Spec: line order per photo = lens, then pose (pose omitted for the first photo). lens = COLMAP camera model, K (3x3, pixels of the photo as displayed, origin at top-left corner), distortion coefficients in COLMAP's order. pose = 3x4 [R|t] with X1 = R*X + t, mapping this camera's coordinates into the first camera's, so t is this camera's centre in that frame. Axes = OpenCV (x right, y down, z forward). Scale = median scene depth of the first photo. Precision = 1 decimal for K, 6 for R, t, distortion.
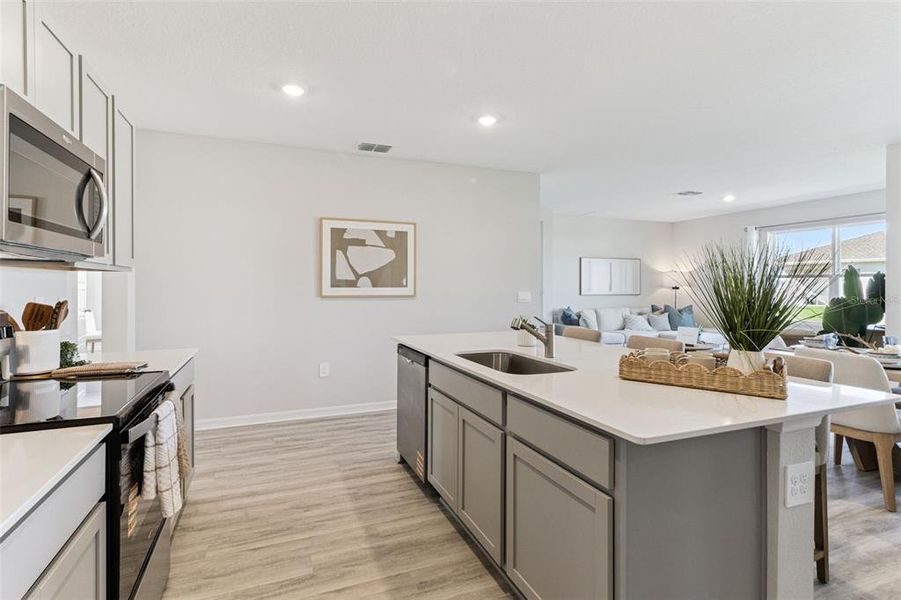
lens RADIAL K [[440.0, 0, 450.4], [0, 440.0, 288.3], [0, 0, 1]] dist [0.002231, 0.000409]
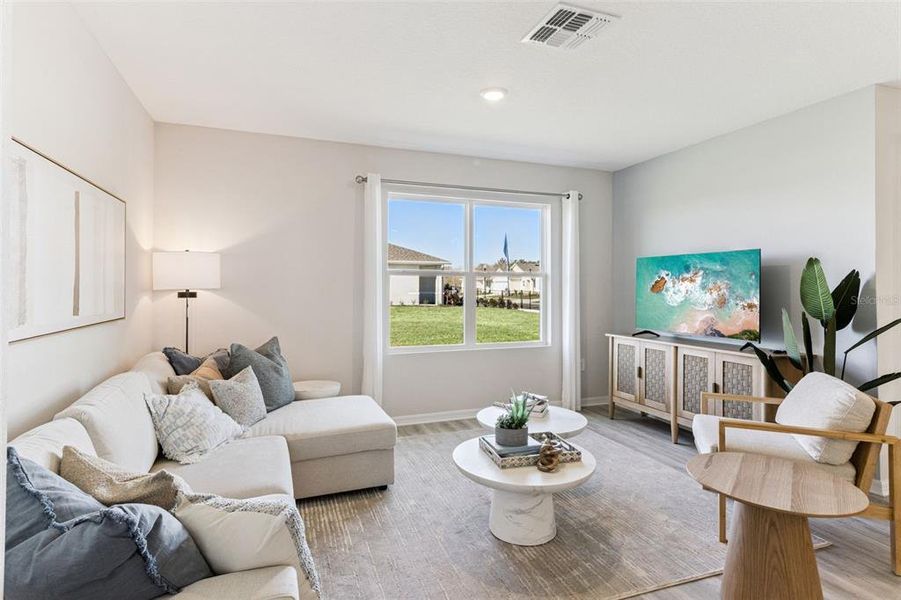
lens RADIAL K [[474.9, 0, 439.4], [0, 474.9, 285.7], [0, 0, 1]] dist [0.003040, 0.000495]
pose [[0.034686, -0.000024, 0.999398, 0.117345], [0.000089, 1.000000, 0.000021, -0.009226], [-0.999398, 0.000088, 0.034686, 0.826177]]
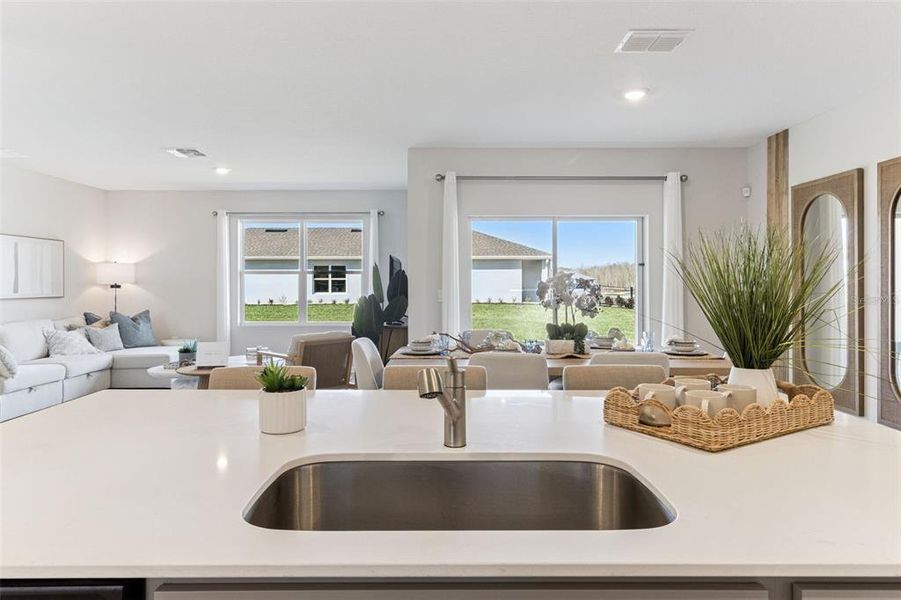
lens RADIAL K [[543.5, 0, 438.2], [0, 543.5, 285.8], [0, 0, 1]] dist [0.001396, 0.000162]
pose [[0.383743, -0.005198, 0.923425, -0.085917], [0.006155, 0.999976, 0.003072, -0.001331], [-0.923419, 0.004505, 0.383766, 0.223426]]
